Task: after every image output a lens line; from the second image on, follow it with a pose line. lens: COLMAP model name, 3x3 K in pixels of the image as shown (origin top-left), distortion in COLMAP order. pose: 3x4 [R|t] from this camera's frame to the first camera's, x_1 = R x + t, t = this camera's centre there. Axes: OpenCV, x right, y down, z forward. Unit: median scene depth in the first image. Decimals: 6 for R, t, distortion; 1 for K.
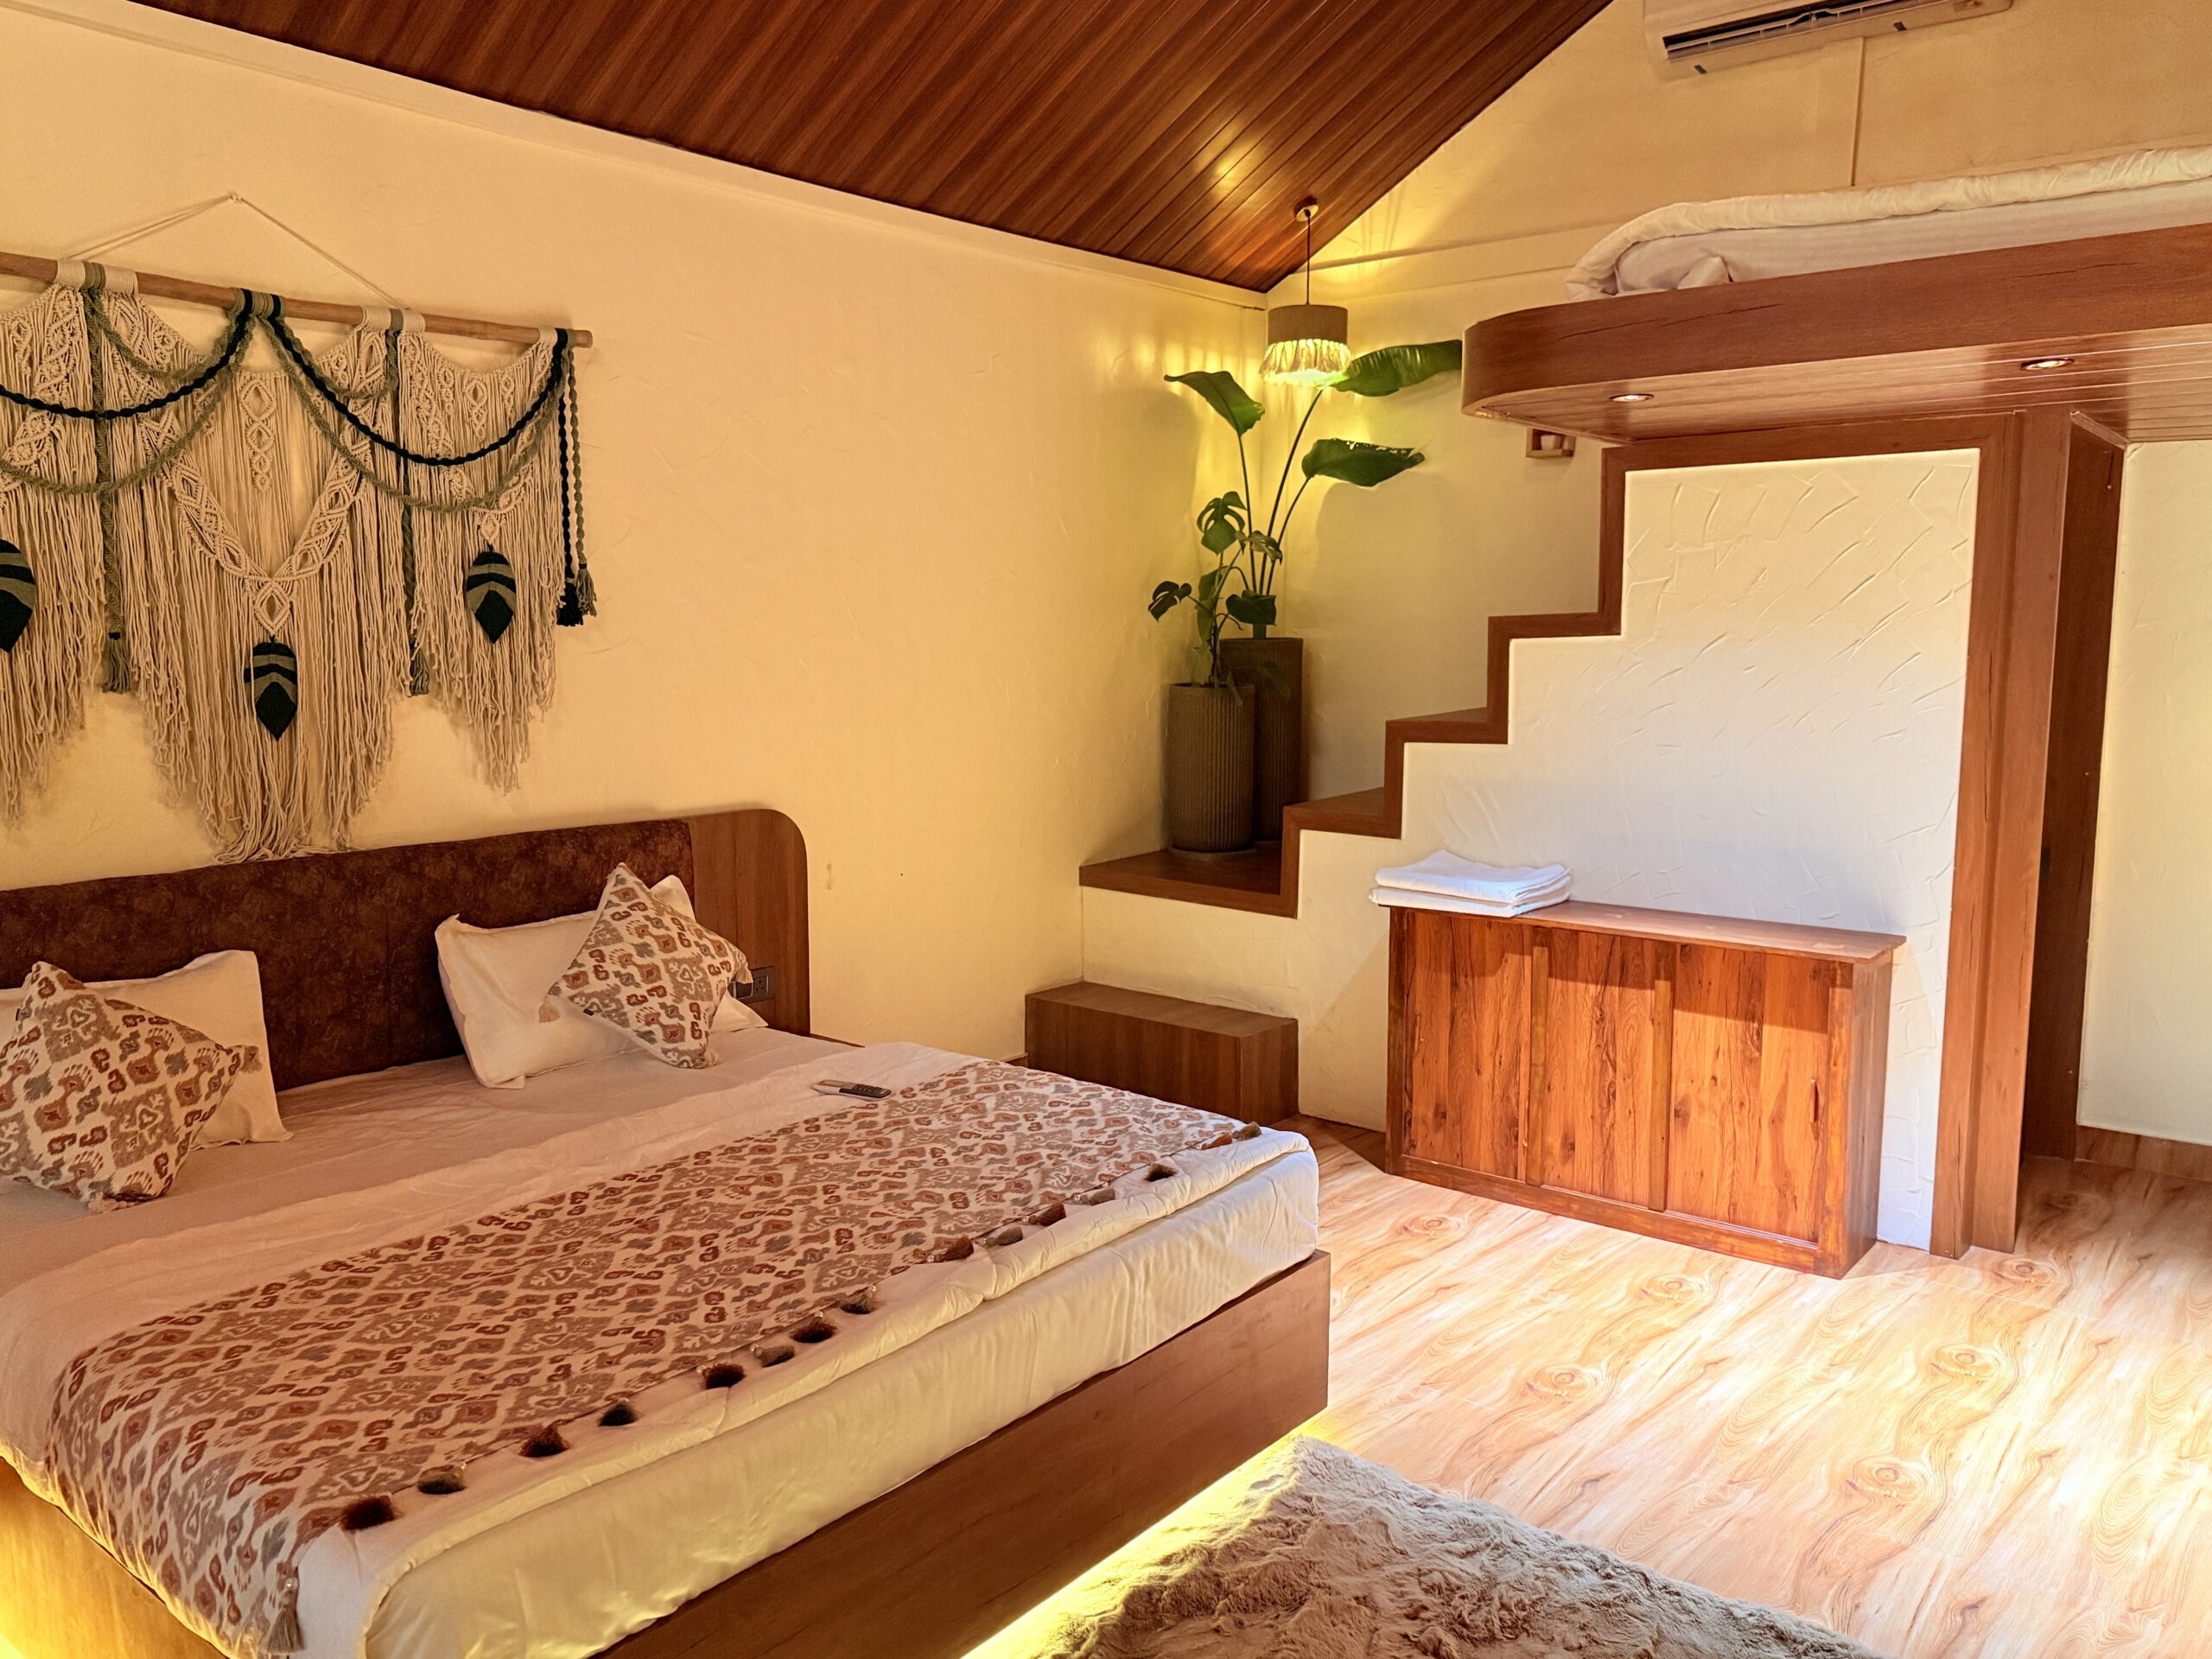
lens RADIAL K [[1609.2, 0, 1071.3], [0, 1609.2, 814.6], [0, 0, 1]] dist [0.103338, -0.125893]
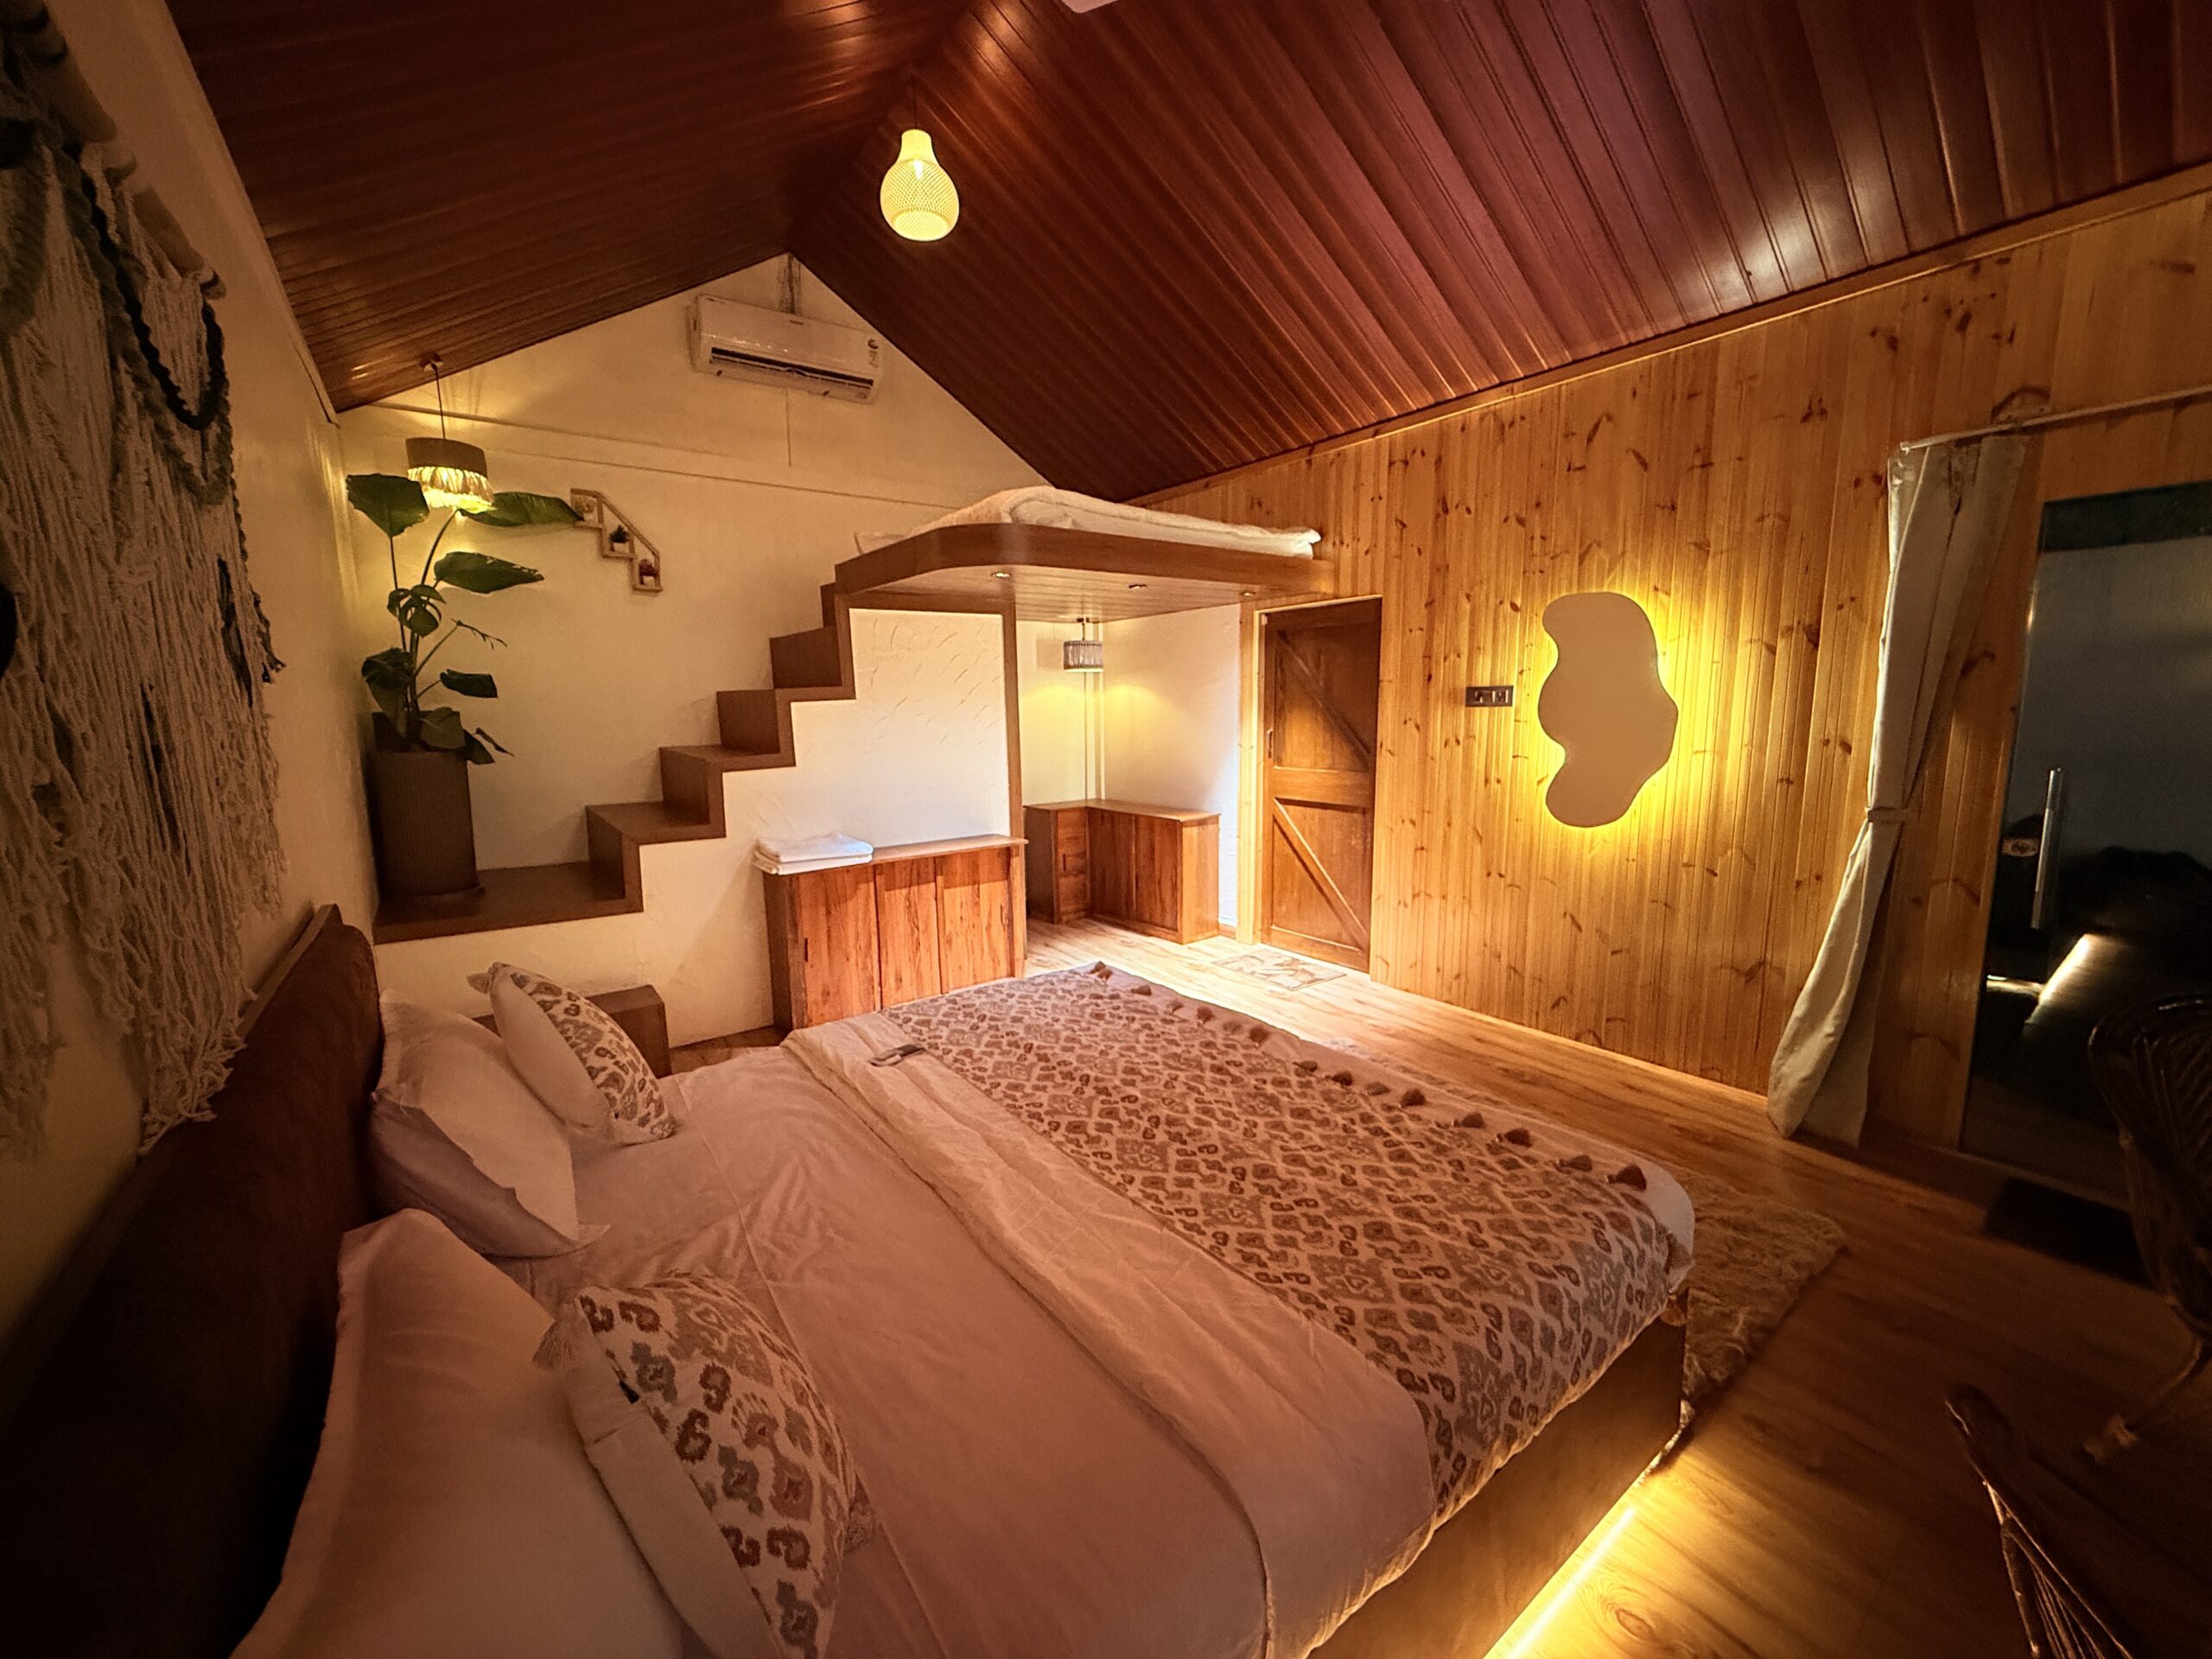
lens RADIAL K [[883.6, 0, 1100.3], [0, 883.6, 830.3], [0, 0, 1]] dist [0.000180, -0.000086]
pose [[0.243199, -0.143720, 0.959270, -0.642030], [0.135156, 0.984336, 0.113210, -0.049127], [-0.960514, 0.102118, 0.258814, 0.581317]]
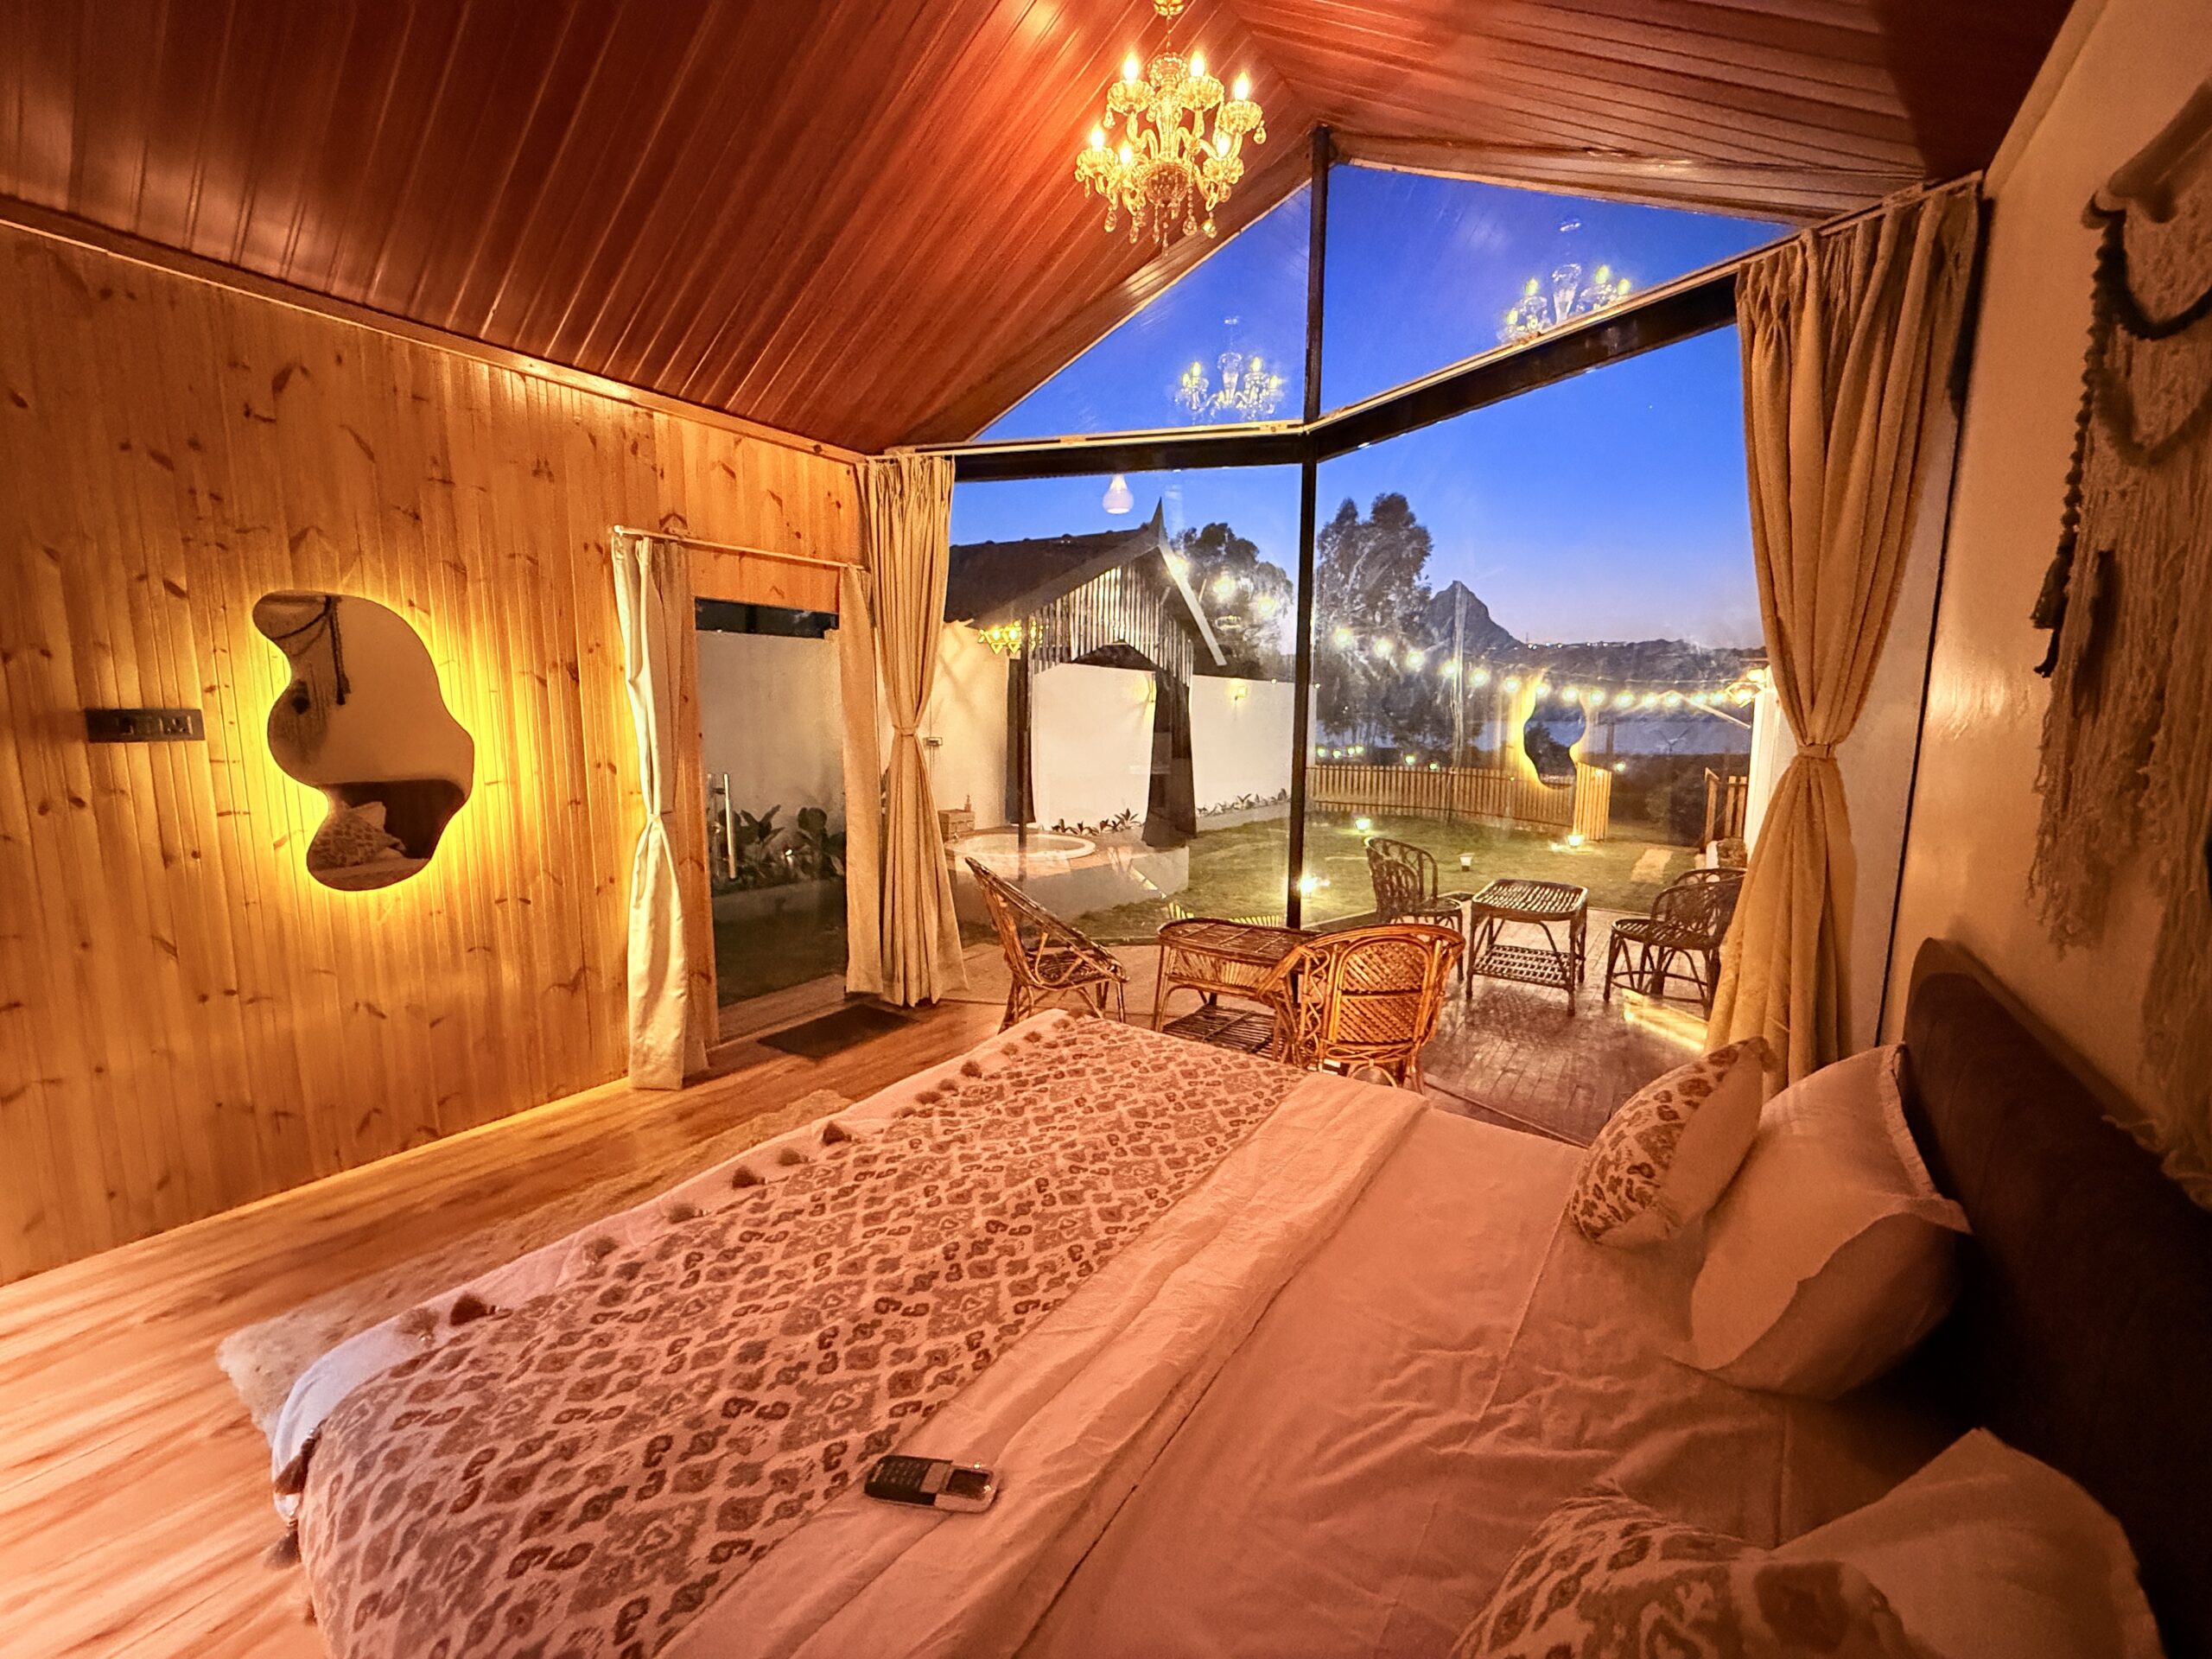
lens RADIAL K [[883.6, 0, 1100.3], [0, 883.6, 830.3], [0, 0, 1]] dist [0.000180, -0.000086]
pose [[-0.995857, 0.013165, -0.089977, -0.151315], [-0.009761, 0.968274, 0.249701, -0.119173], [0.090409, 0.249545, -0.964134, 1.107830]]
